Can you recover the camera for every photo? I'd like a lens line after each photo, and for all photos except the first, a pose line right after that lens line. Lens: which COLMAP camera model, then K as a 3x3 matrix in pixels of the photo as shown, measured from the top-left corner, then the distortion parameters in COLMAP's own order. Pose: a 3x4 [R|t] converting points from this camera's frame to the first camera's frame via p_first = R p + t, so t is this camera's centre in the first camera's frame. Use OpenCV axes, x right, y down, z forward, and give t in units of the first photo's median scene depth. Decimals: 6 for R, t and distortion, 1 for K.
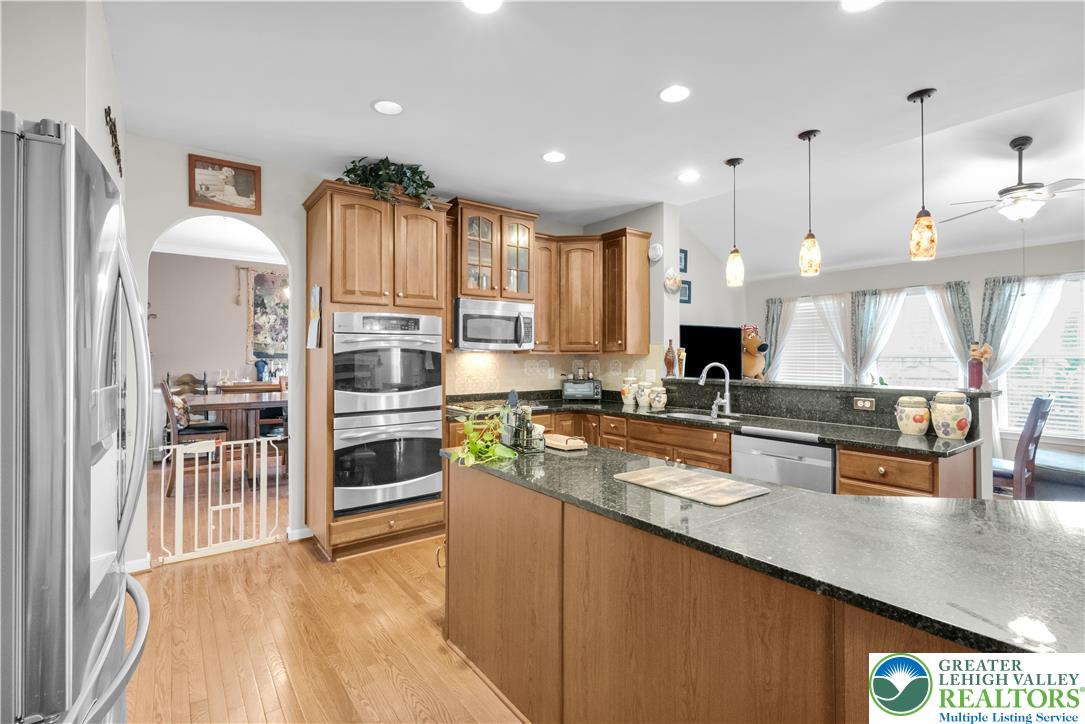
lens RADIAL K [[497.7, 0, 526.9], [0, 497.7, 348.9], [0, 0, 1]] dist [-0.011742, -0.000139]
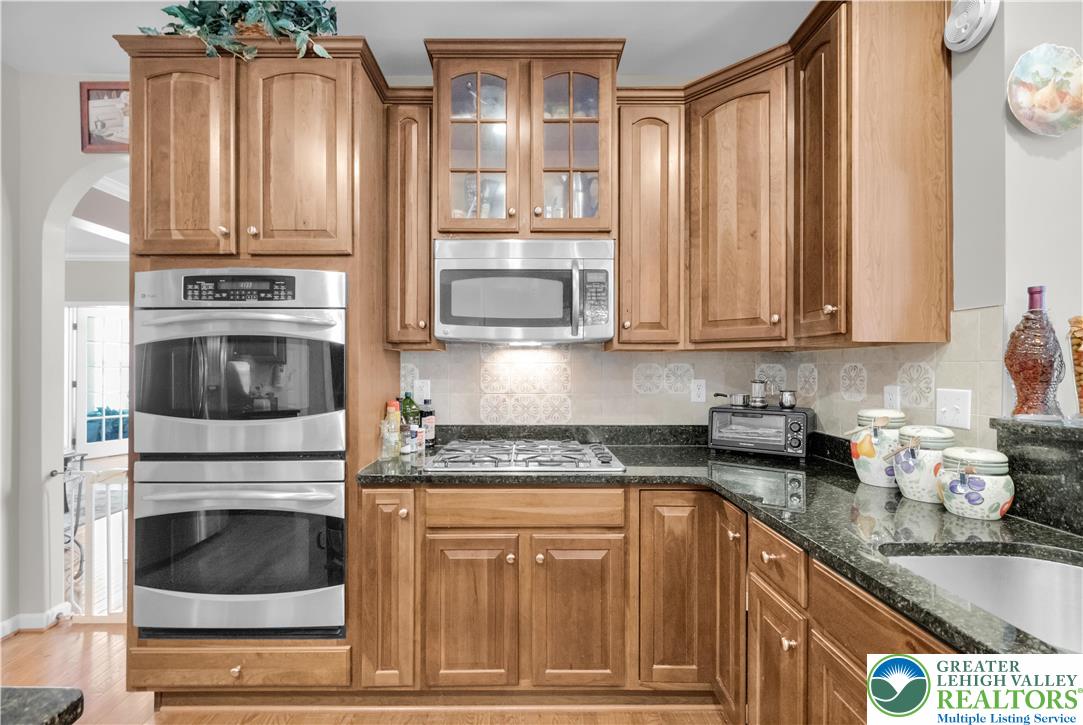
lens RADIAL K [[479.1, 0, 524.8], [0, 479.1, 363.9], [0, 0, 1]] dist [0.003907, -0.000450]
pose [[0.817346, -0.003777, -0.576135, 0.209095], [0.007542, 0.999963, 0.004145, 0.022733], [0.576098, -0.007734, 0.817344, 0.605210]]
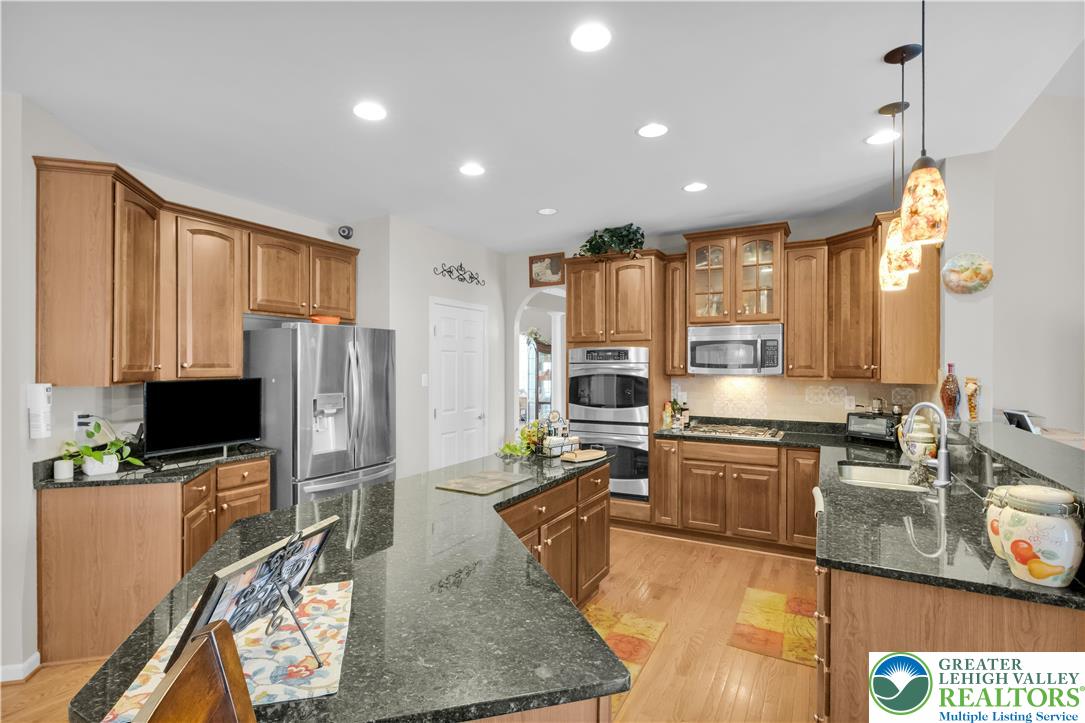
lens RADIAL K [[497.7, 0, 534.0], [0, 497.7, 365.1], [0, 0, 1]] dist [-0.011742, -0.000139]
pose [[0.428157, -0.000210, -0.903704, 0.651883], [0.010967, 0.999928, 0.004964, -0.026437], [0.903638, -0.012036, 0.428129, 0.217360]]
